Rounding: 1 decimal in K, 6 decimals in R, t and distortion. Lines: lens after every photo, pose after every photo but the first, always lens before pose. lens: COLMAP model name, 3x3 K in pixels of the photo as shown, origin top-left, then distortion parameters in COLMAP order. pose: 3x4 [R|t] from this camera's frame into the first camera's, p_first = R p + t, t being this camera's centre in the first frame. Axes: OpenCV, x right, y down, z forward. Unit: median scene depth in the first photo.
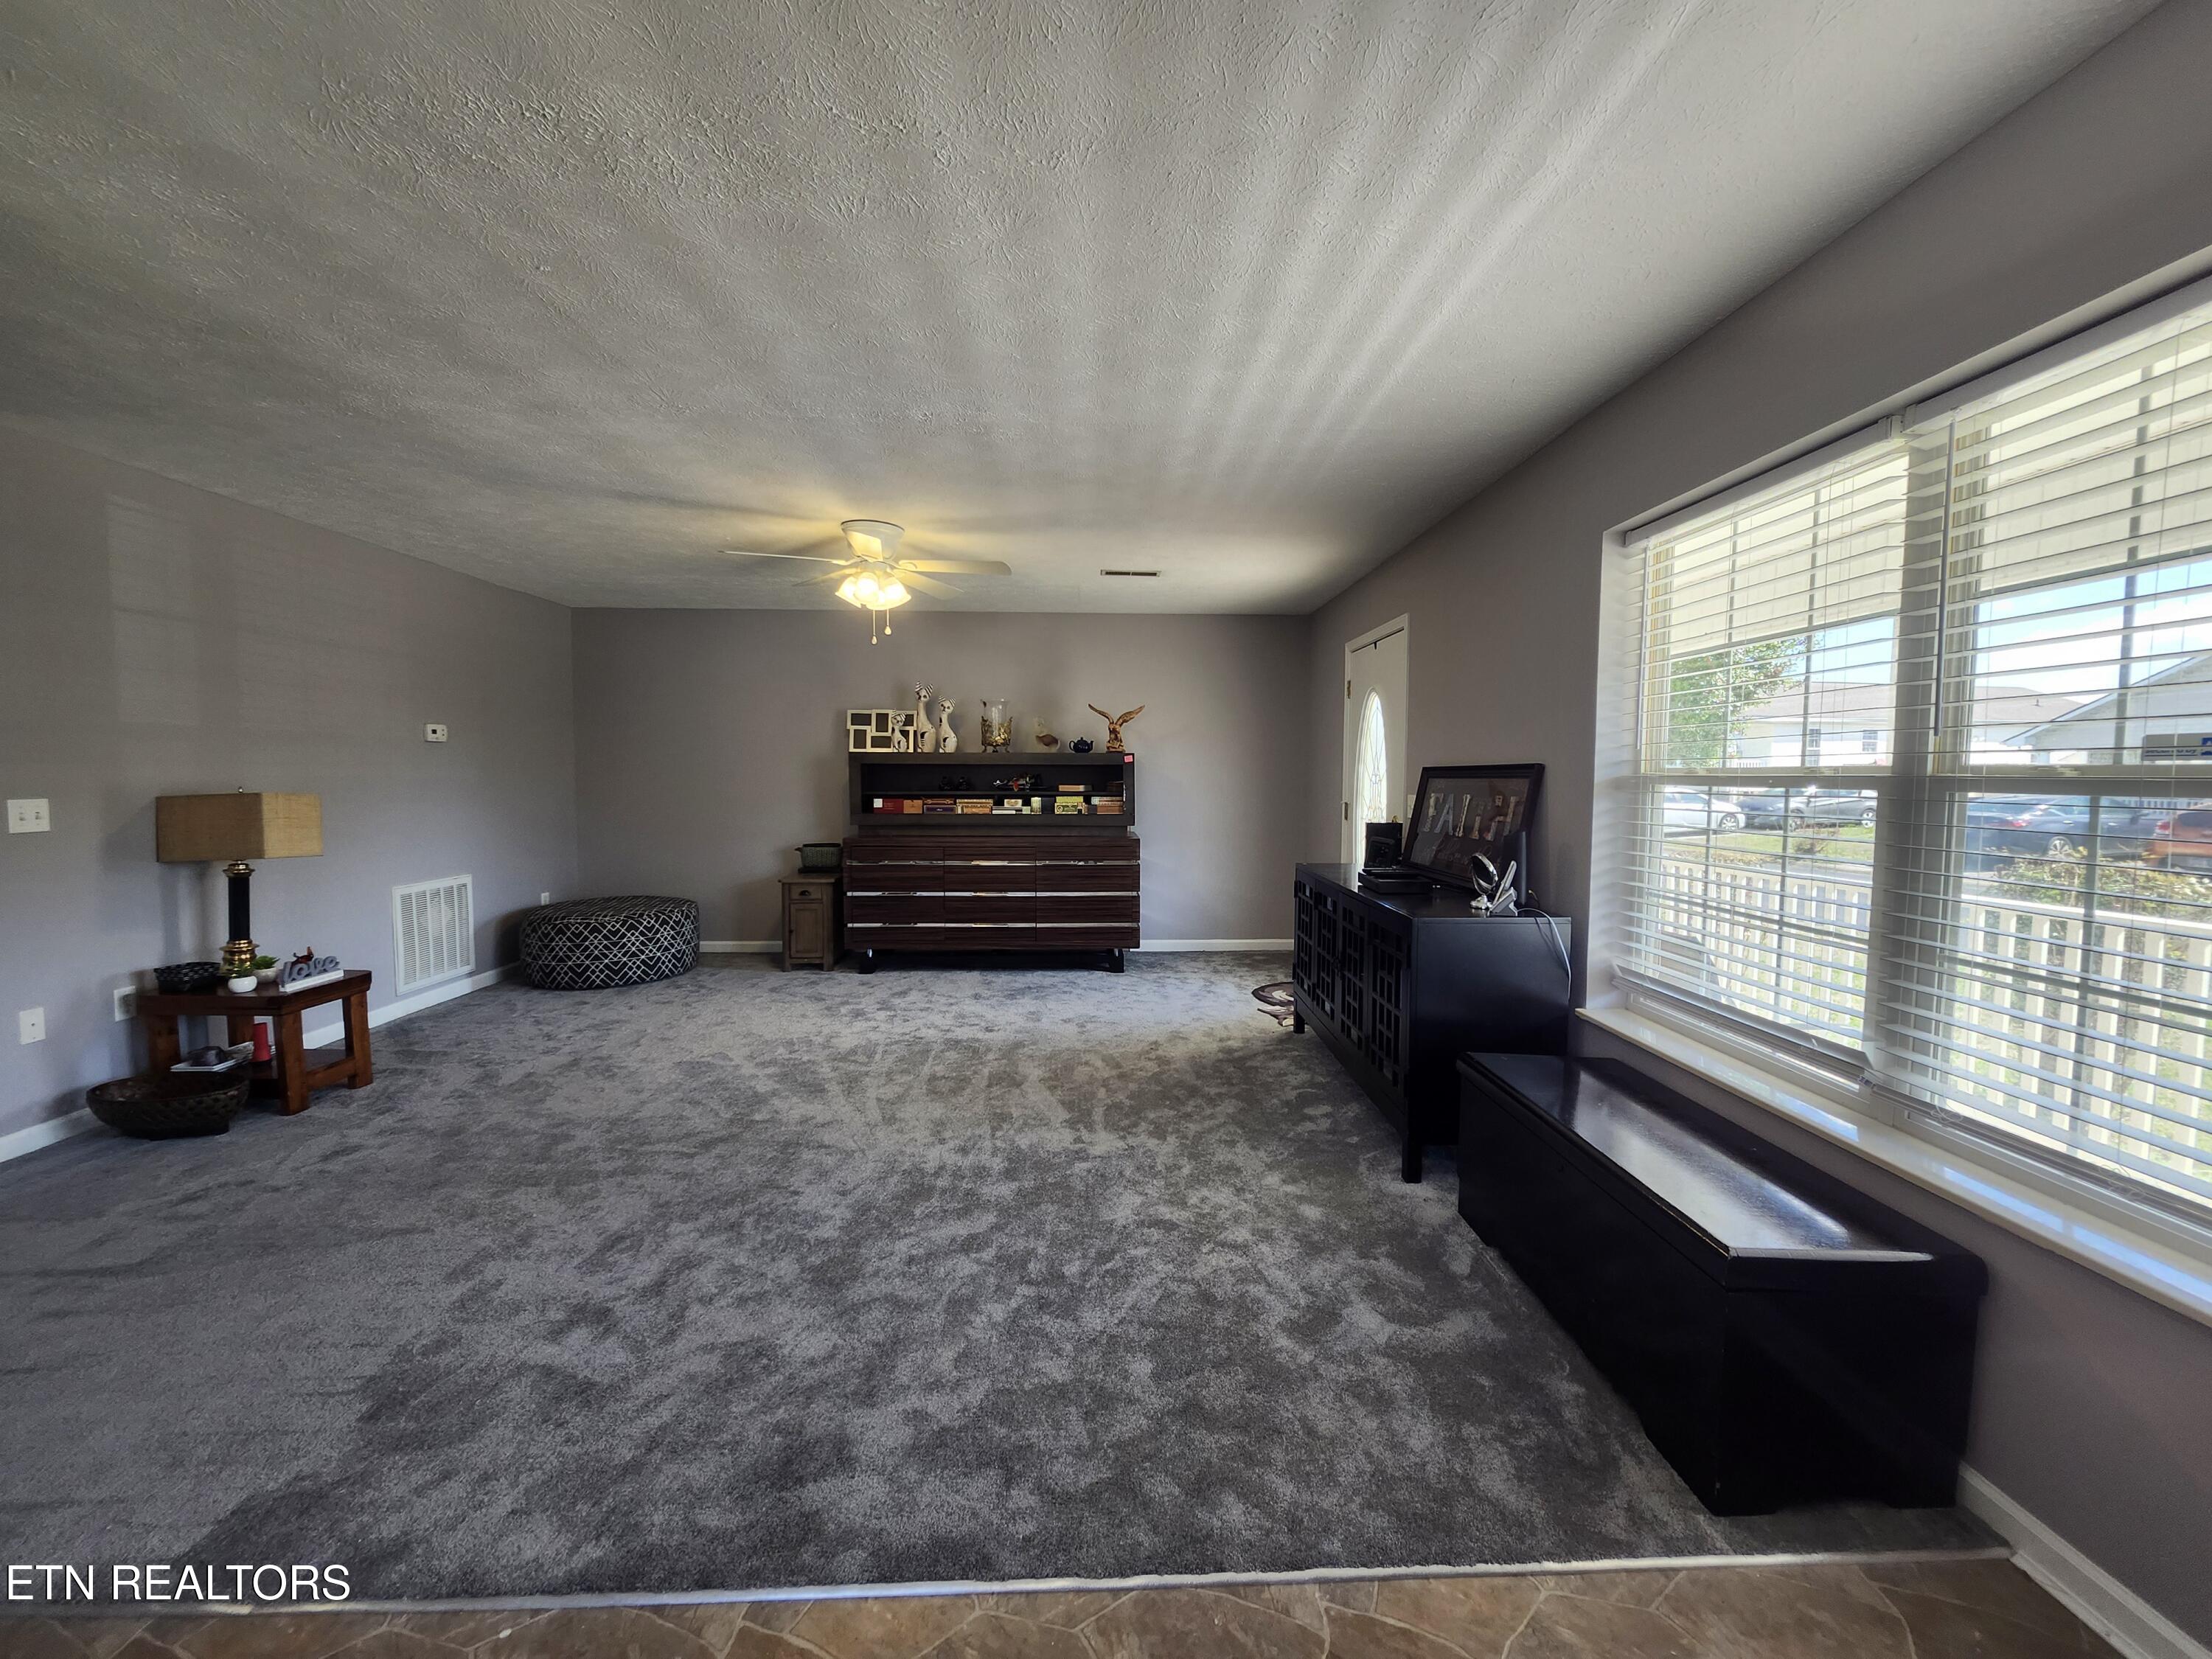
lens RADIAL K [[866.5, 0, 1119.0], [0, 866.5, 823.2], [0, 0, 1]] dist [-0.000241, -0.000055]
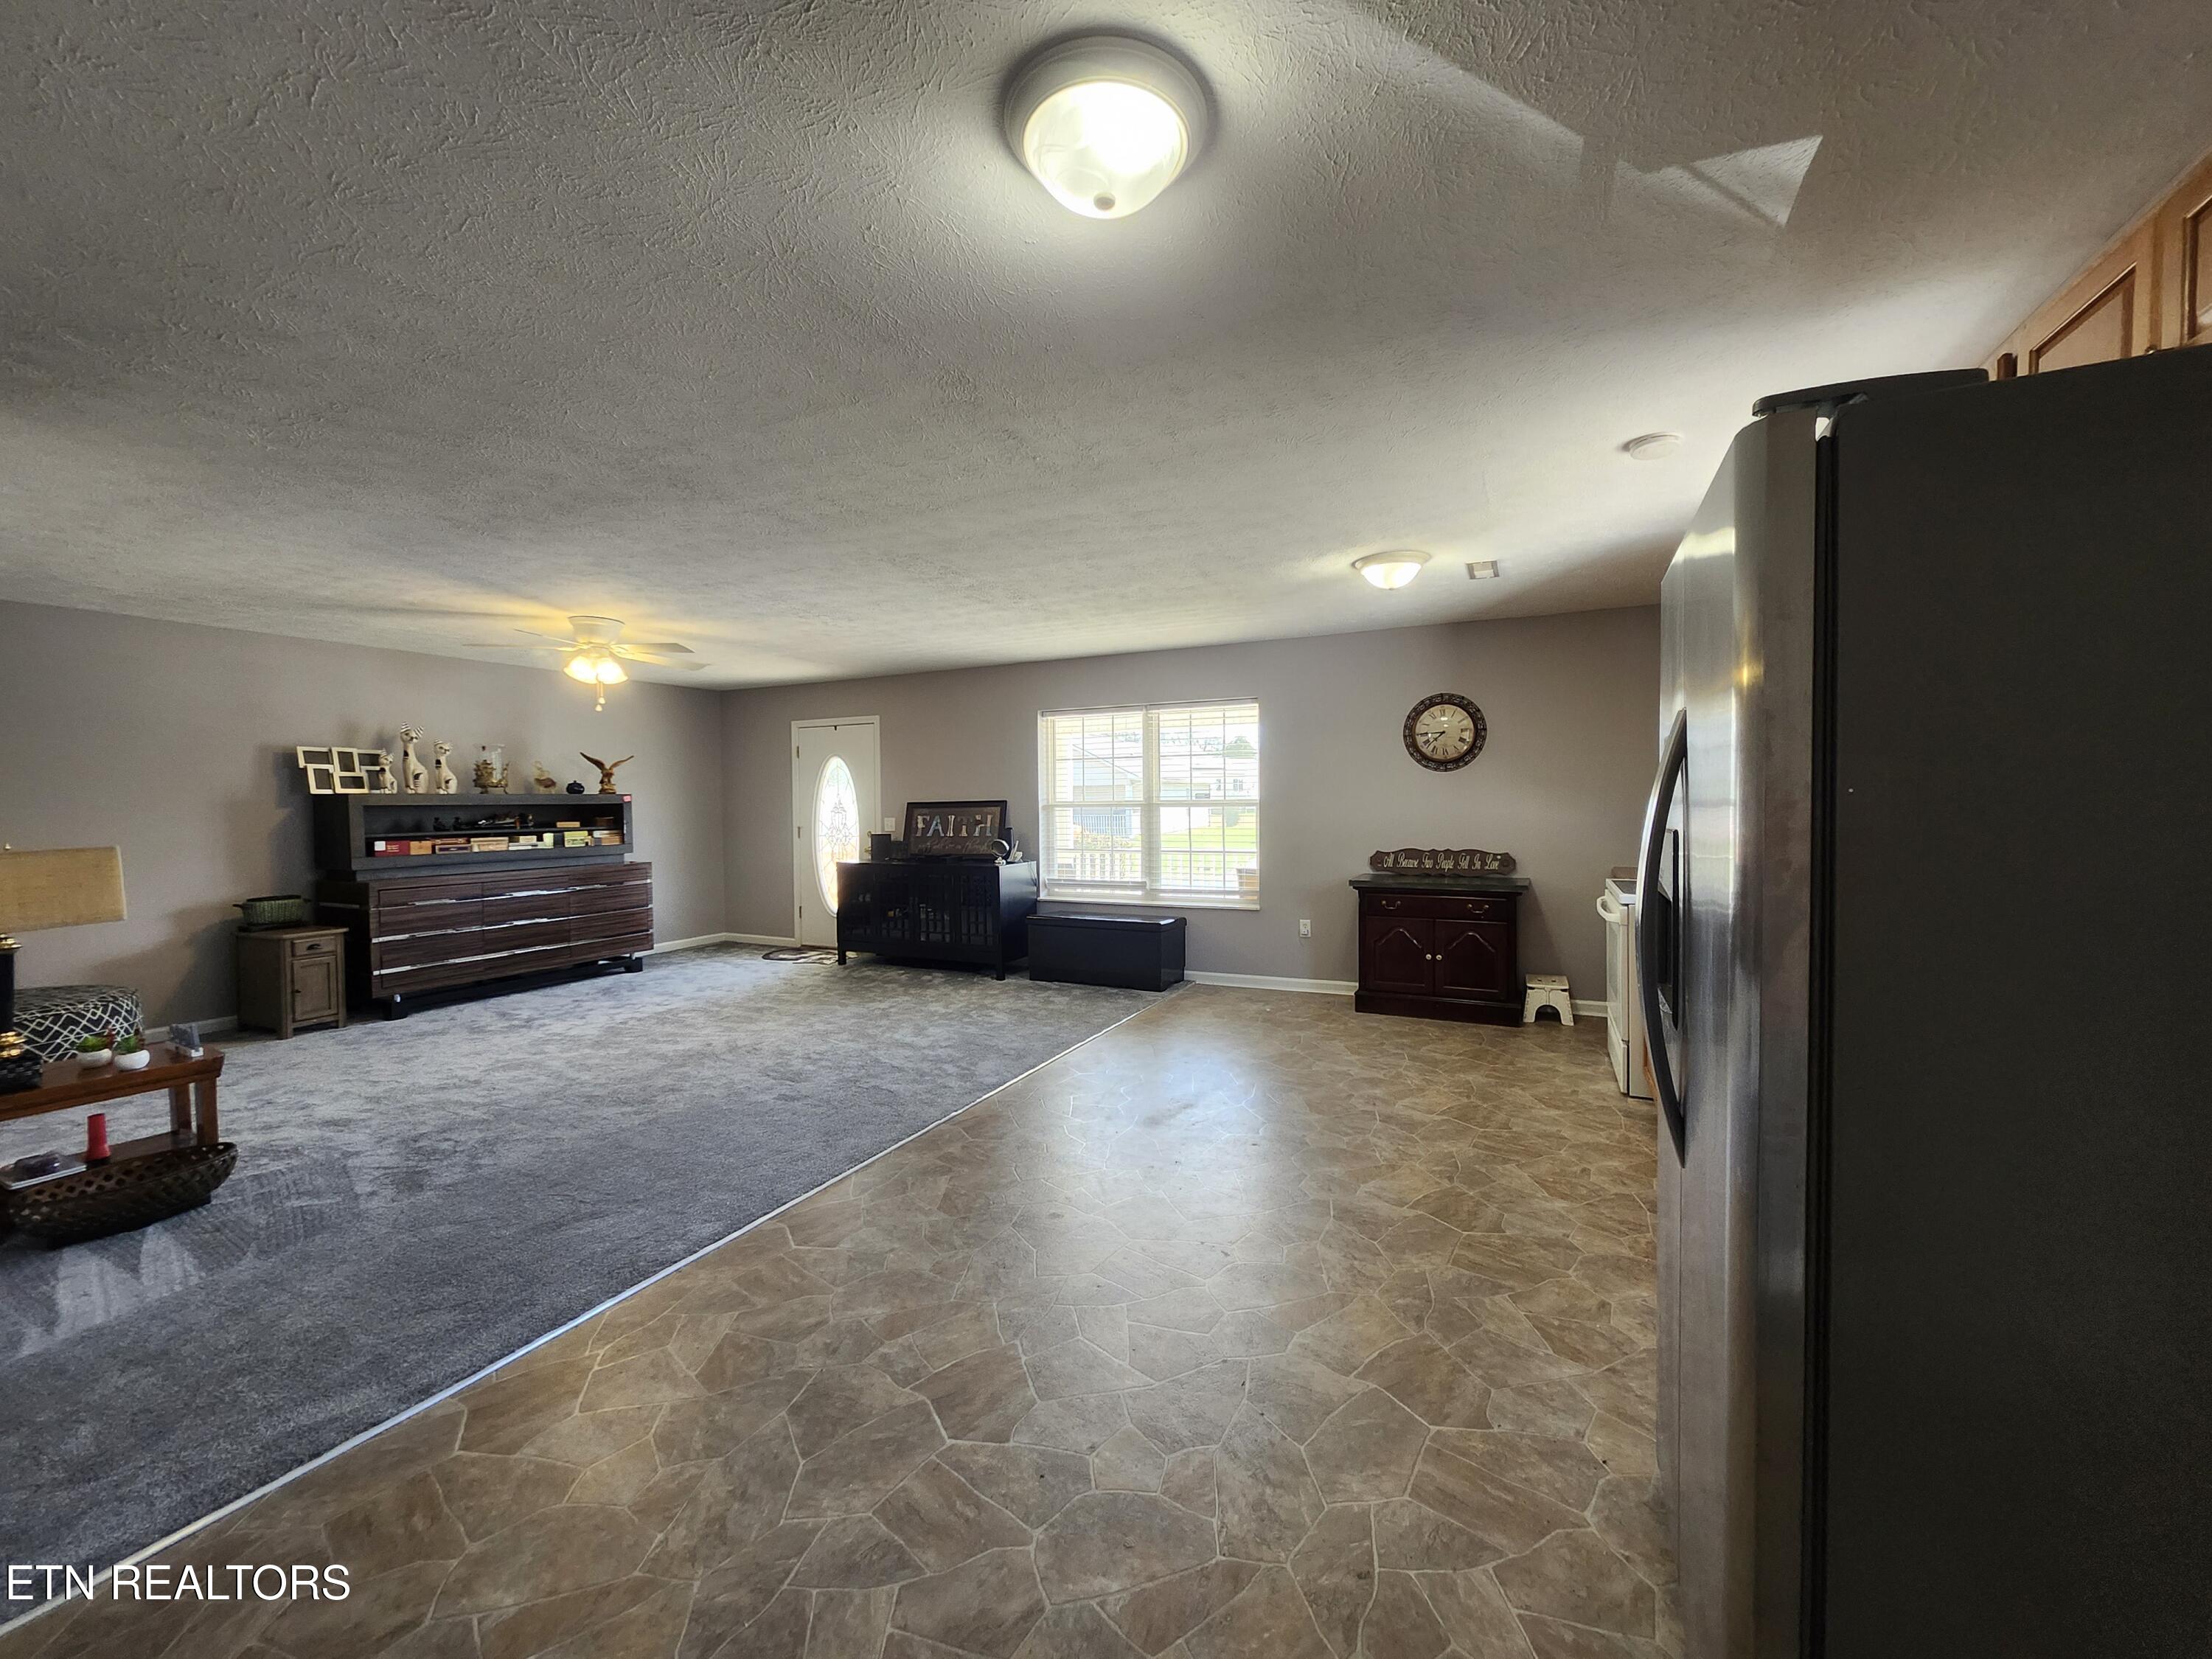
lens RADIAL K [[866.5, 0, 1119.0], [0, 866.5, 823.2], [0, 0, 1]] dist [-0.000241, -0.000055]
pose [[0.465846, -0.031306, 0.884312, -0.749156], [0.068394, 0.997658, -0.000711, 0.008582], [-0.882218, 0.060813, 0.466897, -0.182866]]
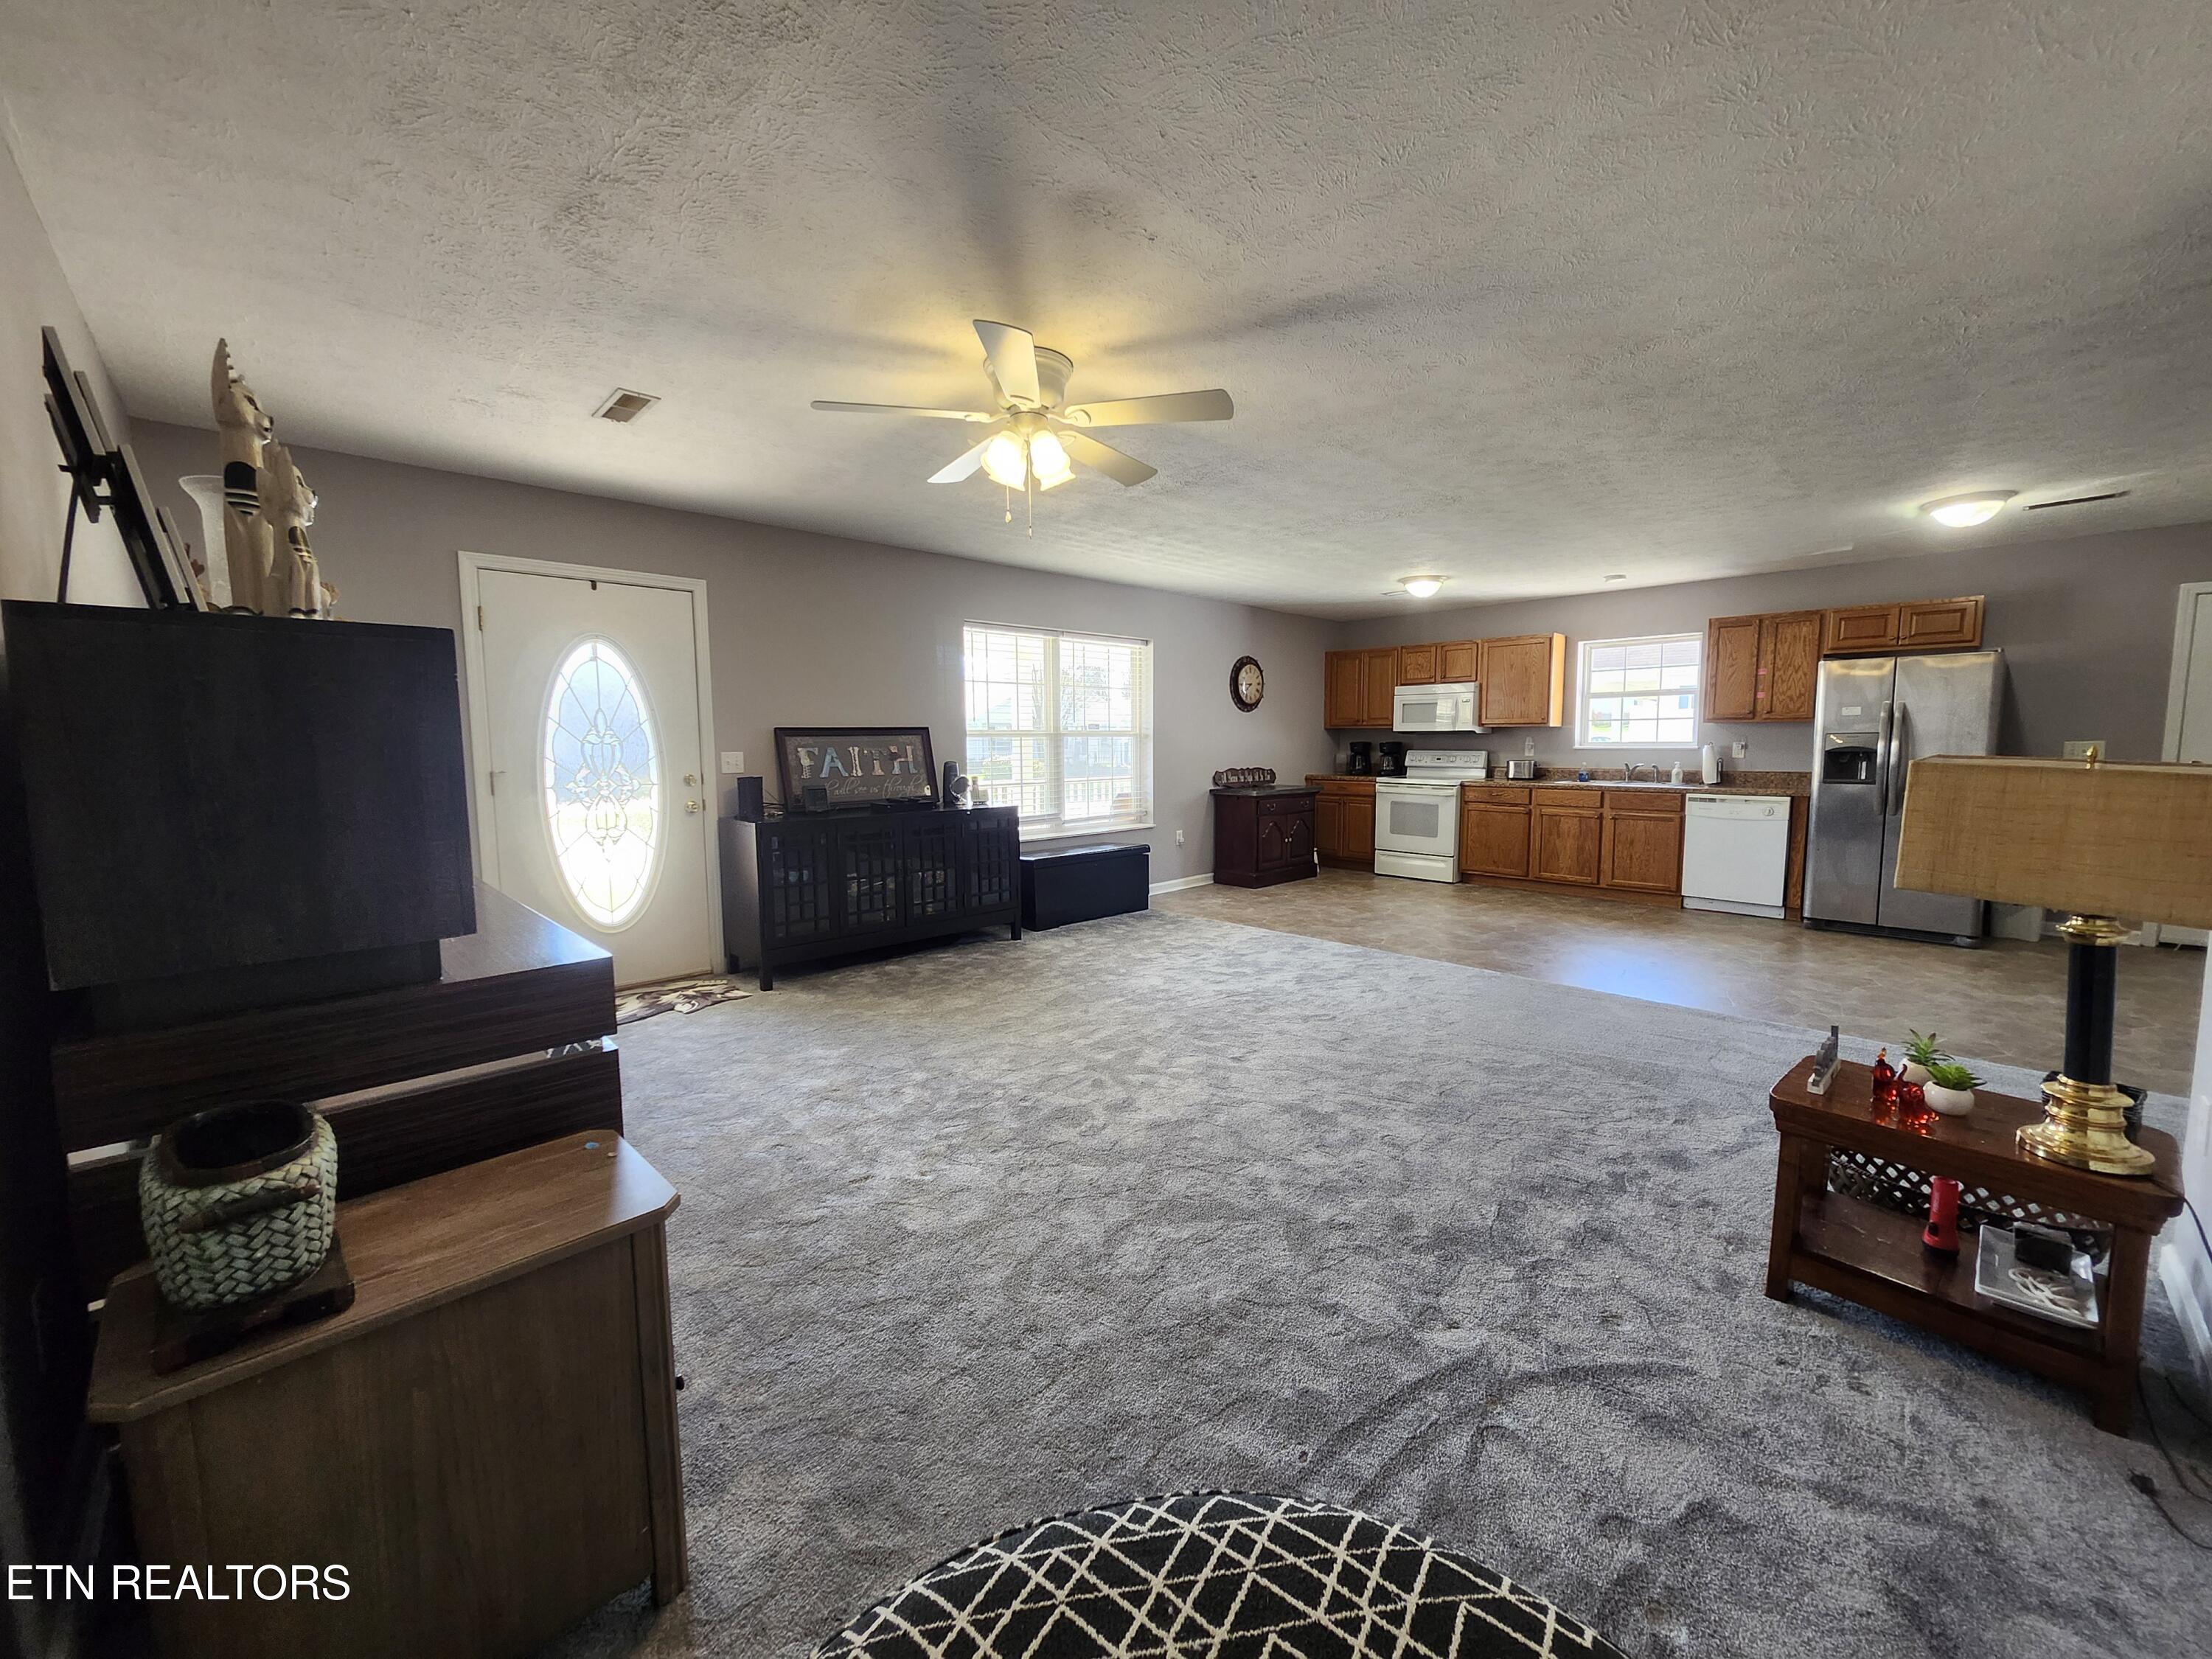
lens RADIAL K [[866.5, 0, 1119.0], [0, 866.5, 823.2], [0, 0, 1]] dist [-0.000241, -0.000055]
pose [[-0.678969, -0.069375, 0.730882, -0.599172], [0.049872, 0.988868, 0.140192, -0.053723], [-0.732471, 0.131637, -0.667951, 1.019140]]
